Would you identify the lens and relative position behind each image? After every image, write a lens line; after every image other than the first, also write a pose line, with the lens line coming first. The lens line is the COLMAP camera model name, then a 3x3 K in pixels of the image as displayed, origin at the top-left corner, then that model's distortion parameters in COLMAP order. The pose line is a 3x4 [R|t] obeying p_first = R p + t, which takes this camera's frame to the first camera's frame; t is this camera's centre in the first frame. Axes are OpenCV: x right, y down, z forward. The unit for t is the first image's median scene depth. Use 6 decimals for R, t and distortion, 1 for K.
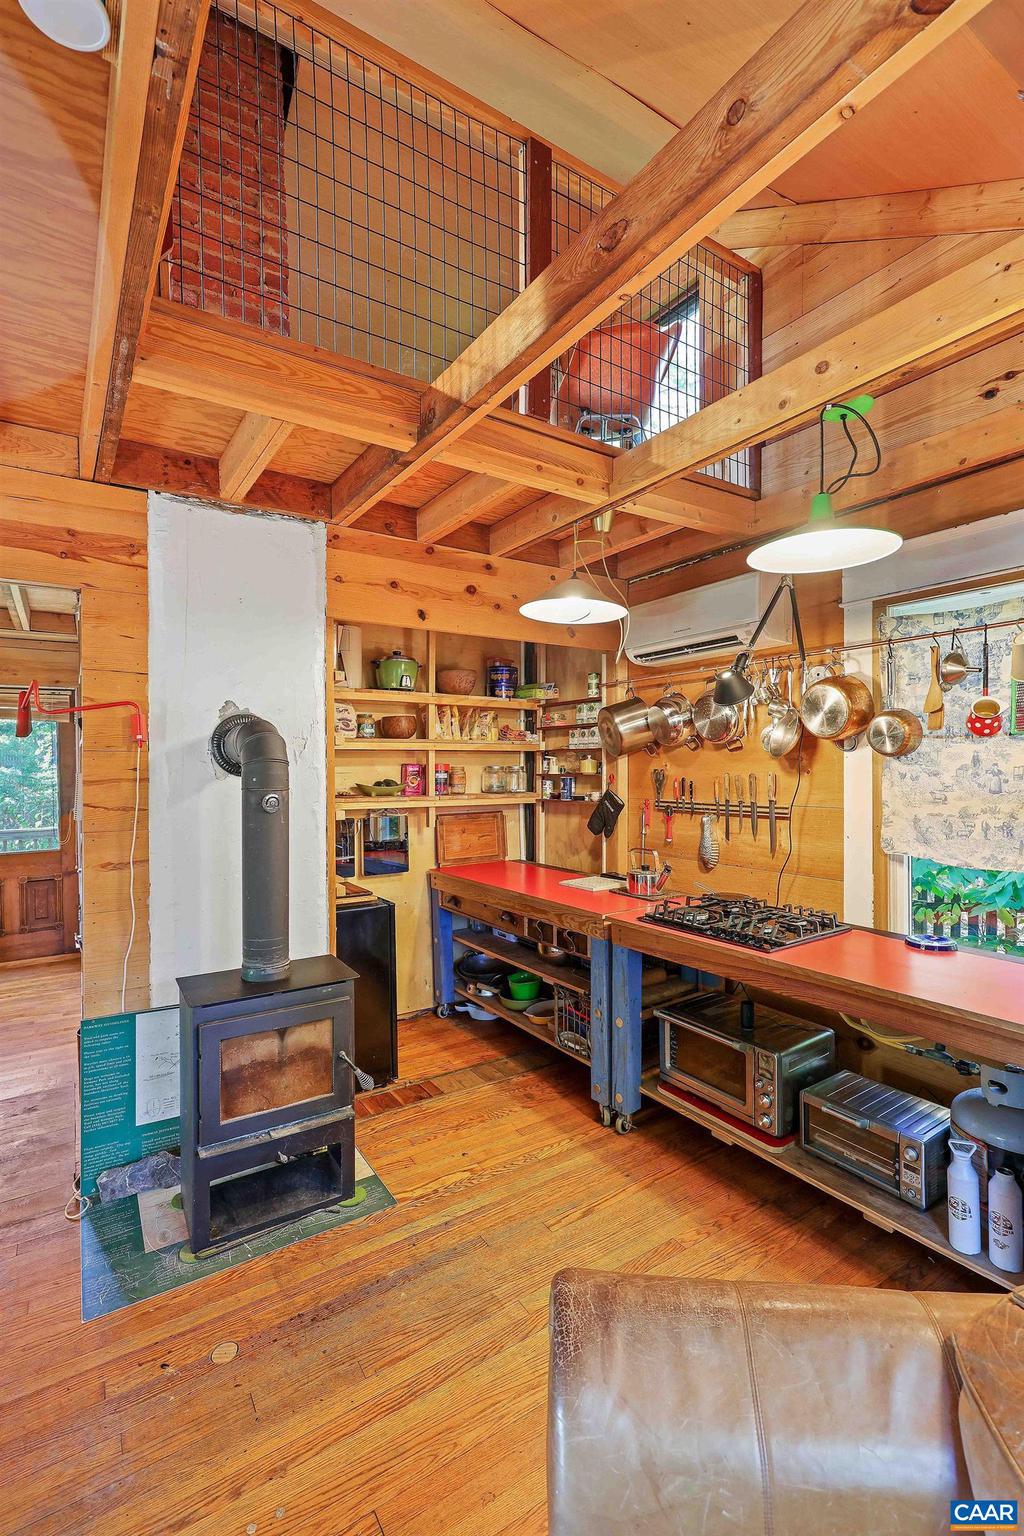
lens RADIAL K [[686.7, 0, 512.0], [0, 686.7, 768.0], [0, 0, 1]] dist [0.002716, -0.000034]
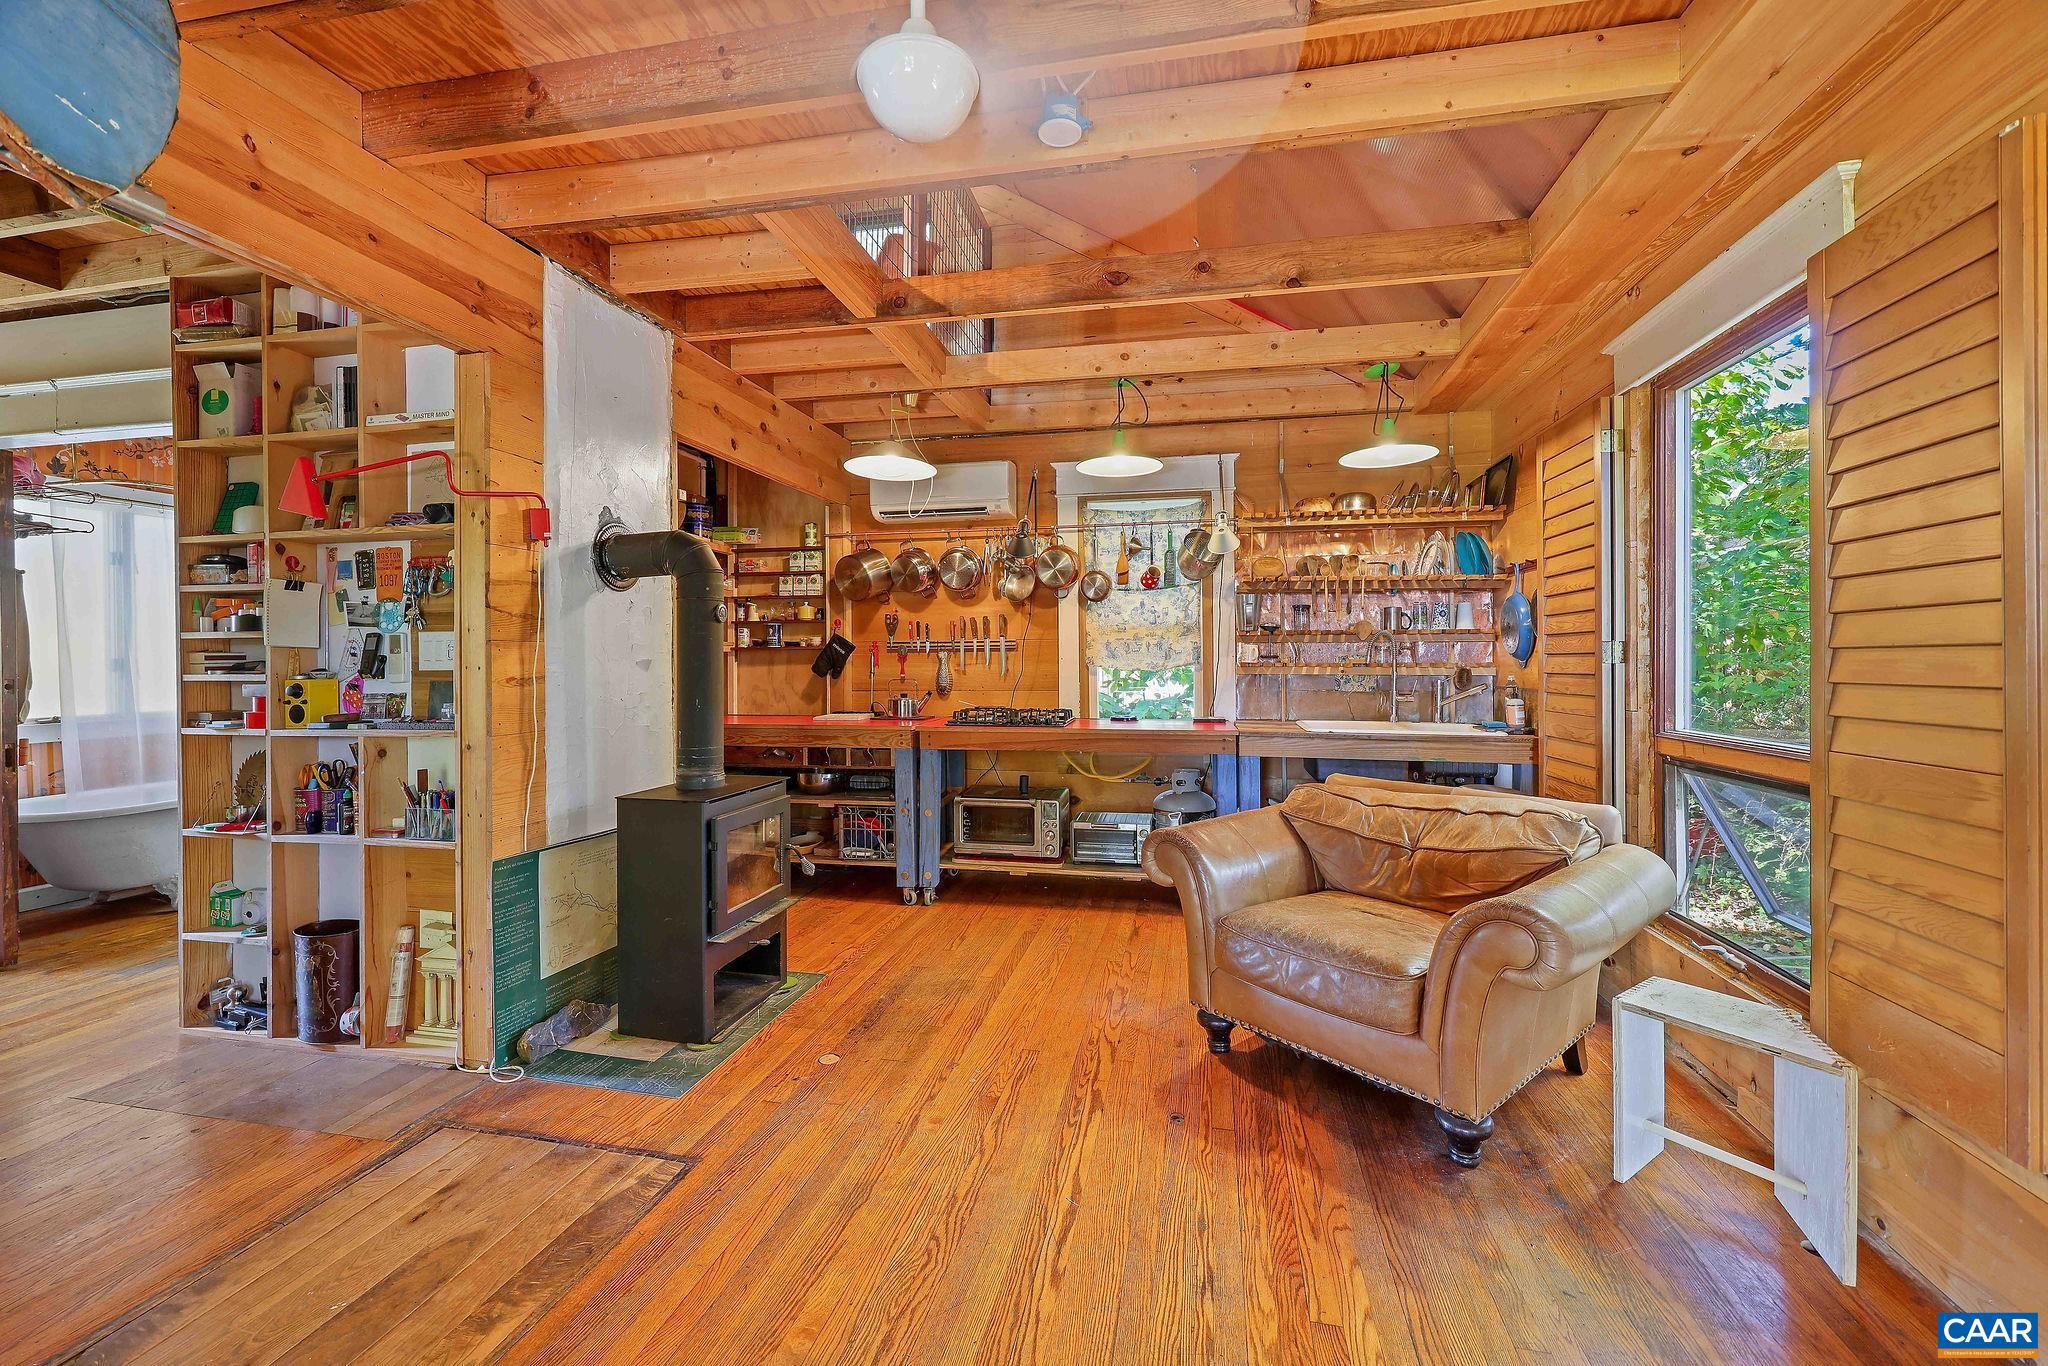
lens RADIAL K [[832.7, 0, 1029.4], [0, 832.7, 657.1], [0, 0, 1]] dist [0.000597, 0.000107]
pose [[0.704144, 0.003448, 0.710049, -0.769012], [0.004227, 0.999950, -0.009048, 0.109759], [-0.710045, 0.009372, 0.704094, -0.168383]]
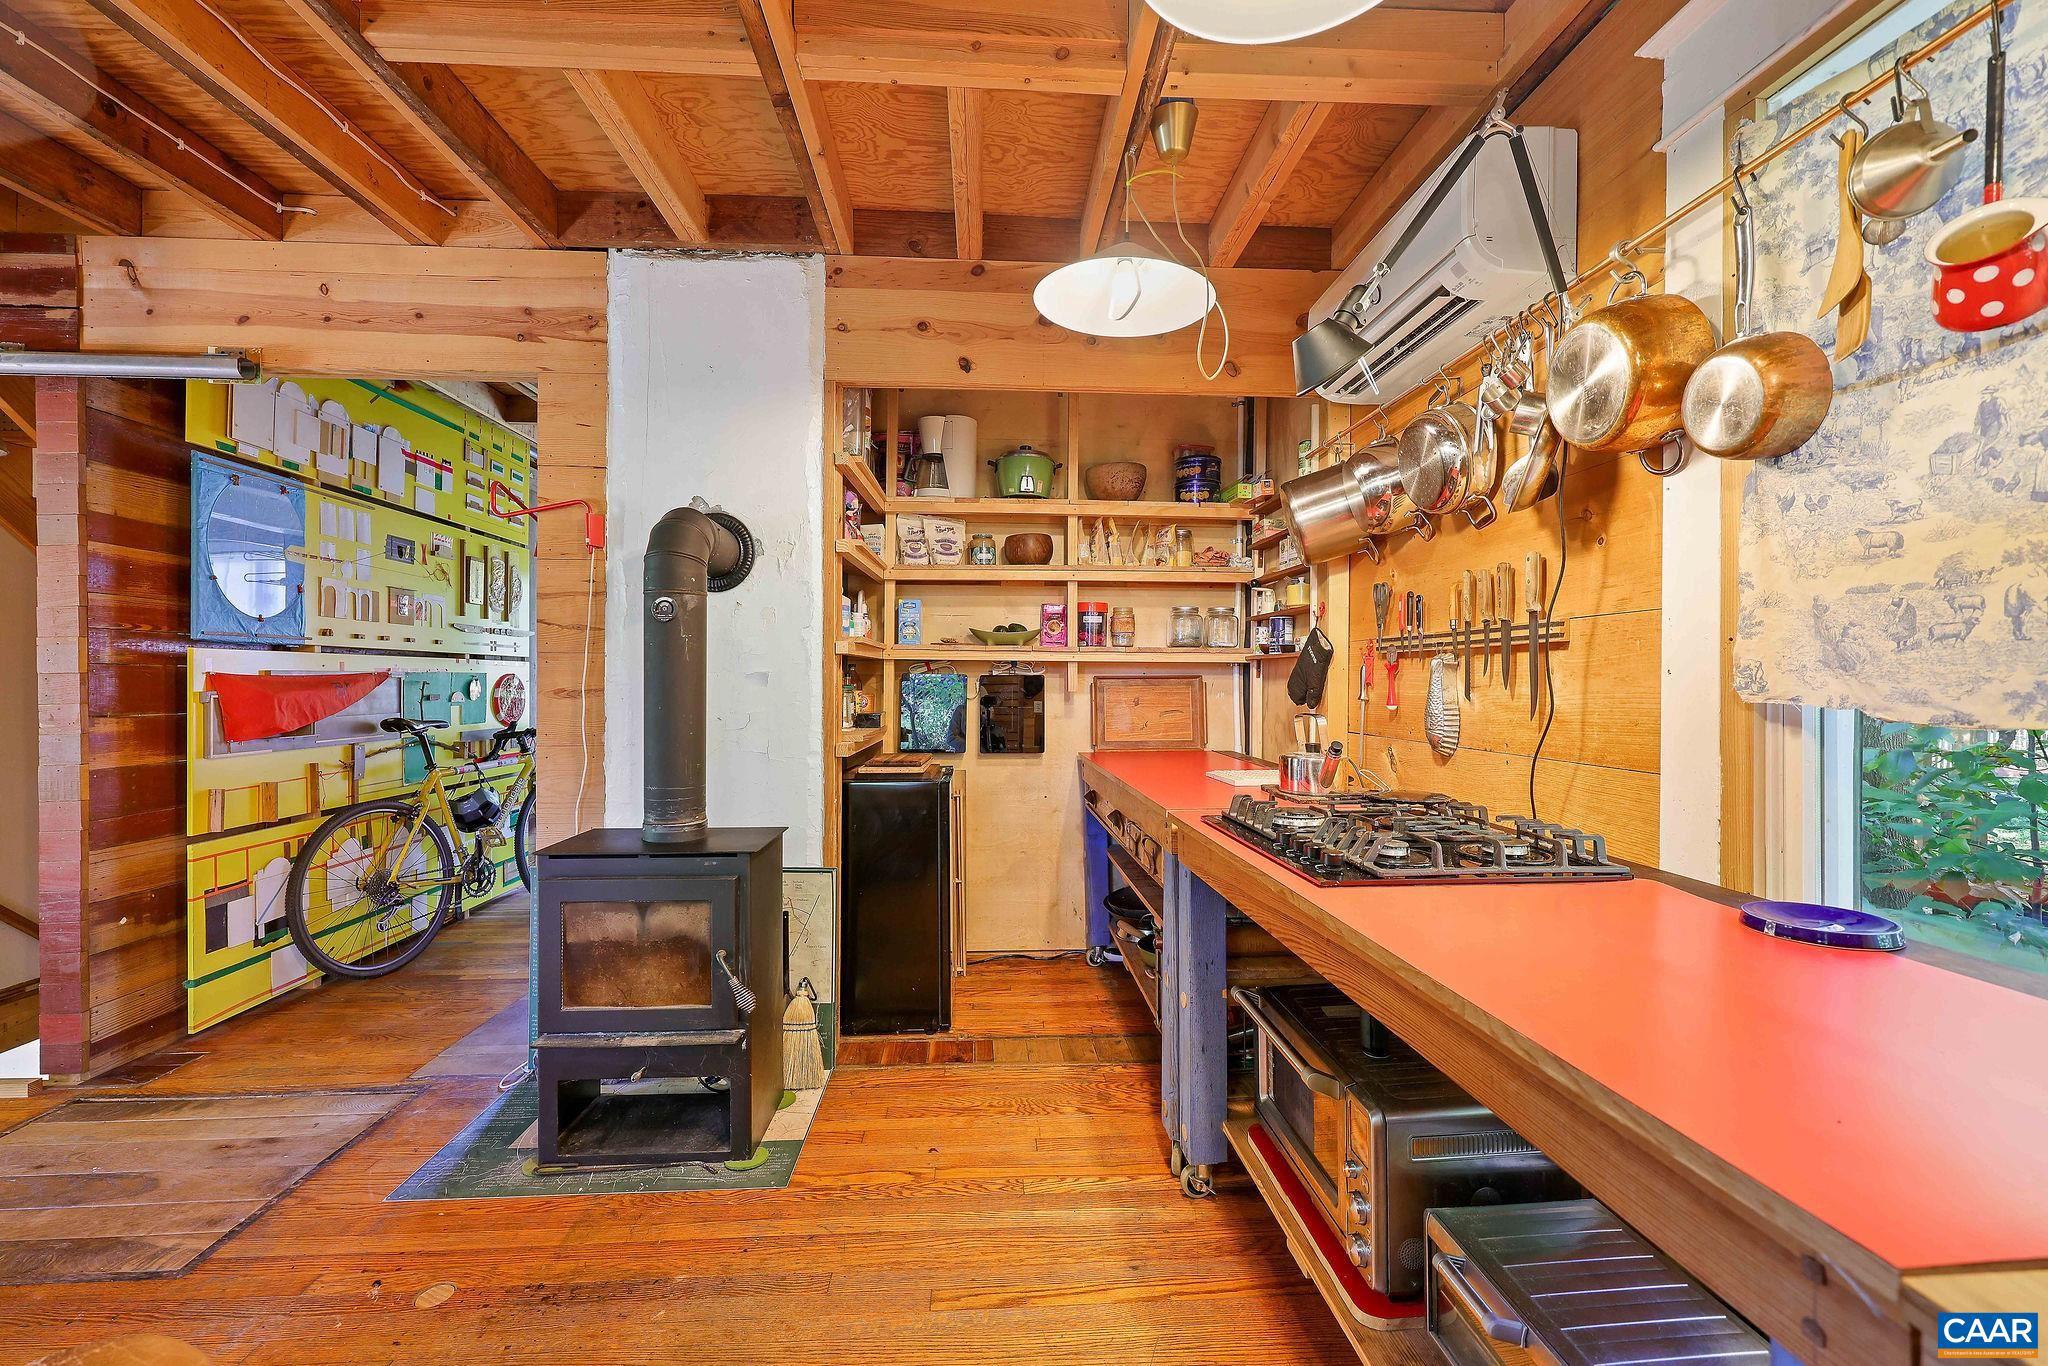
lens RADIAL K [[841.8, 0, 1028.0], [0, 841.8, 675.0], [0, 0, 1]] dist [0.002270, 0.000662]
pose [[0.869597, 0.005671, -0.493730, 0.389377], [-0.007920, 0.999966, -0.002464, 0.104387], [0.493699, 0.006053, 0.869612, 0.327714]]
